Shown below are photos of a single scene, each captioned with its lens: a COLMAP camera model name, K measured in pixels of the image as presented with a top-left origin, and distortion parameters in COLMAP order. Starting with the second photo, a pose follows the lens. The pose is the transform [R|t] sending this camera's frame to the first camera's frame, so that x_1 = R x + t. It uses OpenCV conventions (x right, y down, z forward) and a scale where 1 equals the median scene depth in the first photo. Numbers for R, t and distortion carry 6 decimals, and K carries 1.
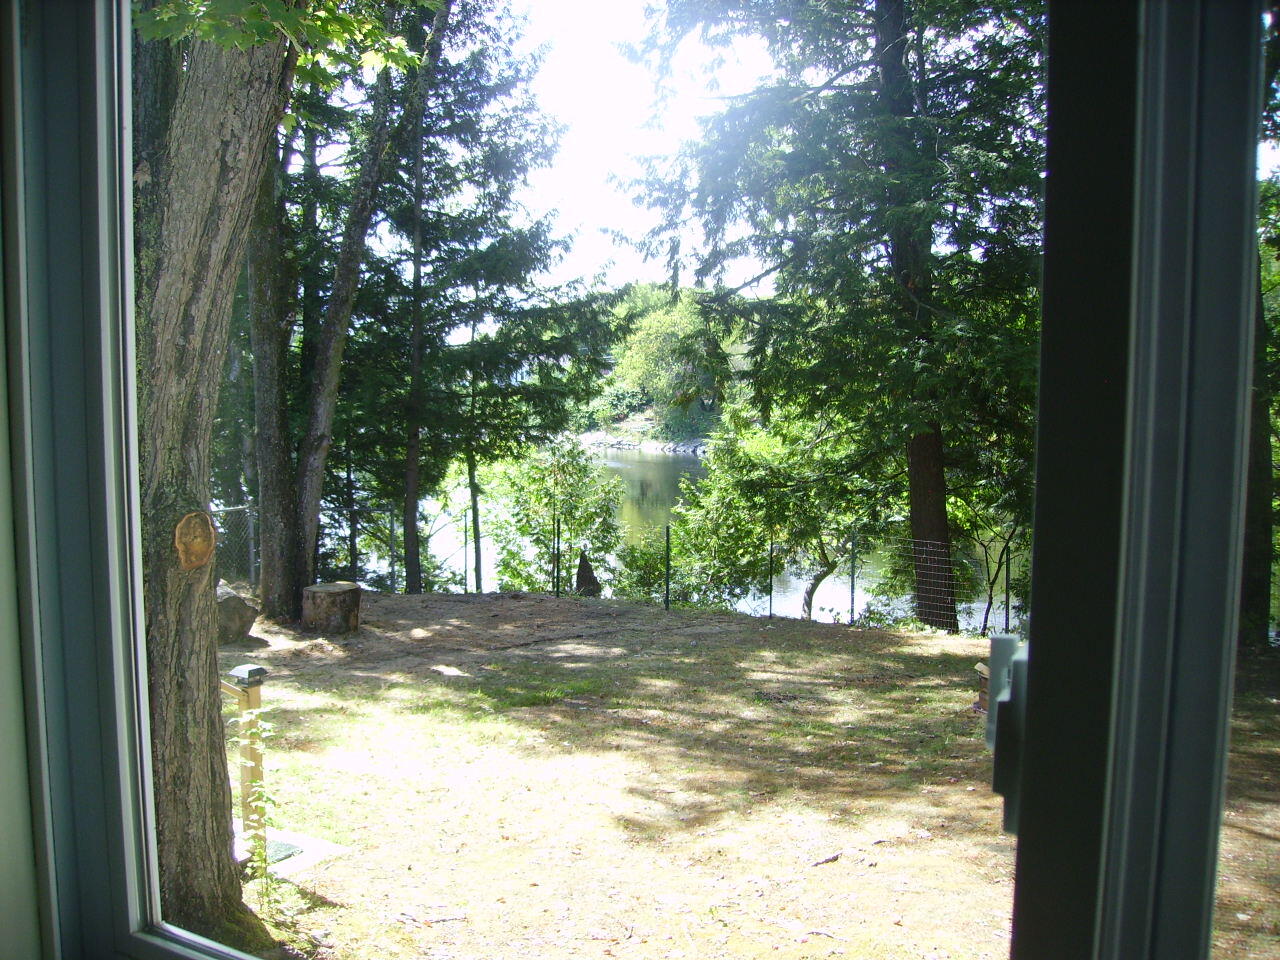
lens RADIAL K [[1300.2, 0, 642.3], [0, 1300.2, 479.8], [0, 0, 1]] dist [-0.095431, 0.000000]
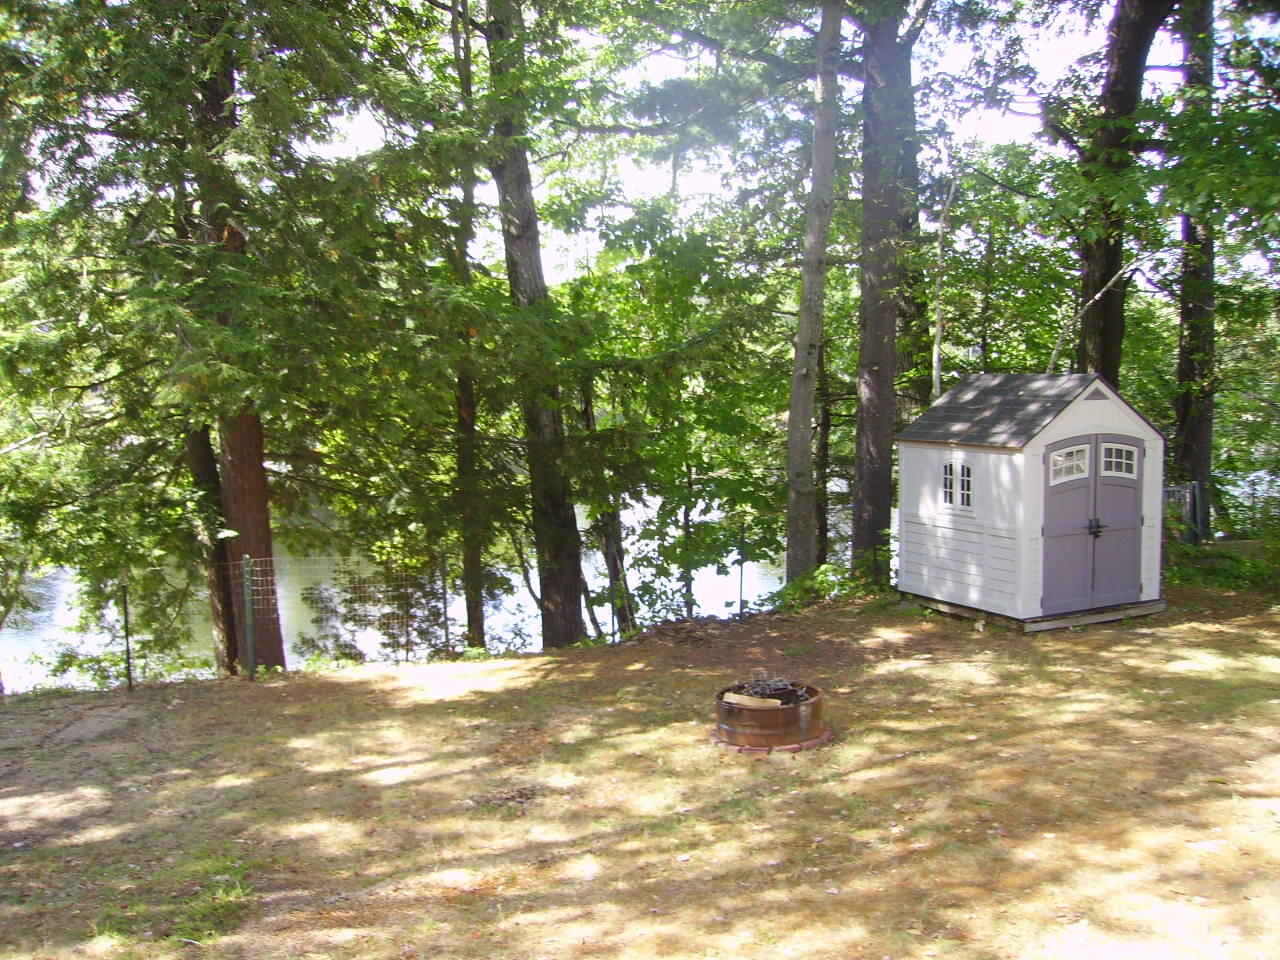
lens RADIAL K [[1300.2, 0, 629.0], [0, 1300.2, 491.3], [0, 0, 1]] dist [-0.095431, 0.000000]
pose [[0.630889, -0.086106, 0.771080, -0.316074], [0.067475, 0.996146, 0.056032, -0.029017], [-0.772933, 0.016678, 0.634268, 0.412401]]
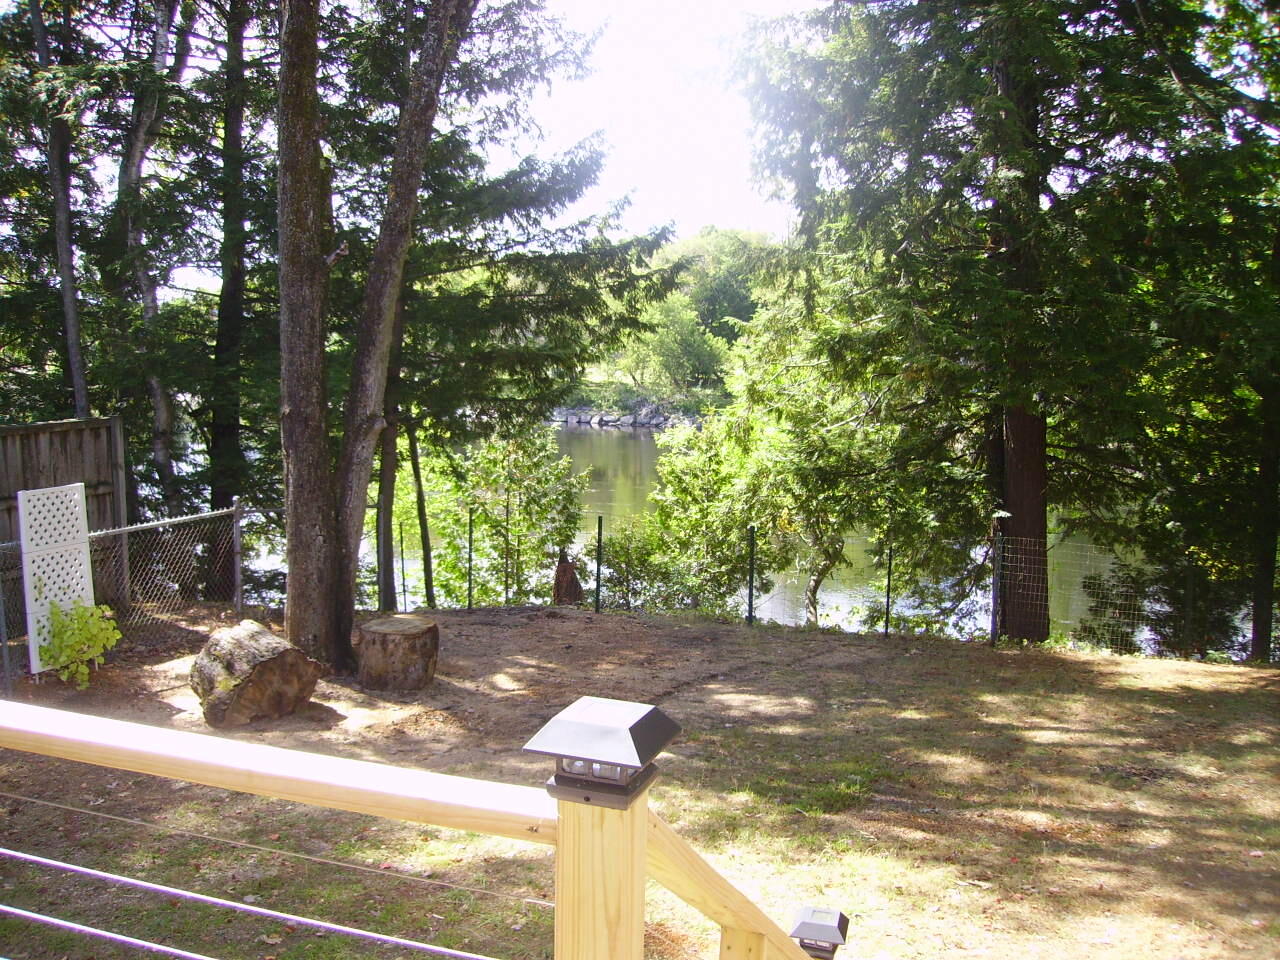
lens RADIAL K [[1300.2, 0, 628.7], [0, 1300.2, 477.6], [0, 0, 1]] dist [-0.095431, 0.000000]
pose [[0.980288, -0.003762, 0.197538, -0.270658], [-0.001003, 0.999711, 0.024018, -0.018190], [-0.197571, -0.023743, 0.980001, 0.279106]]
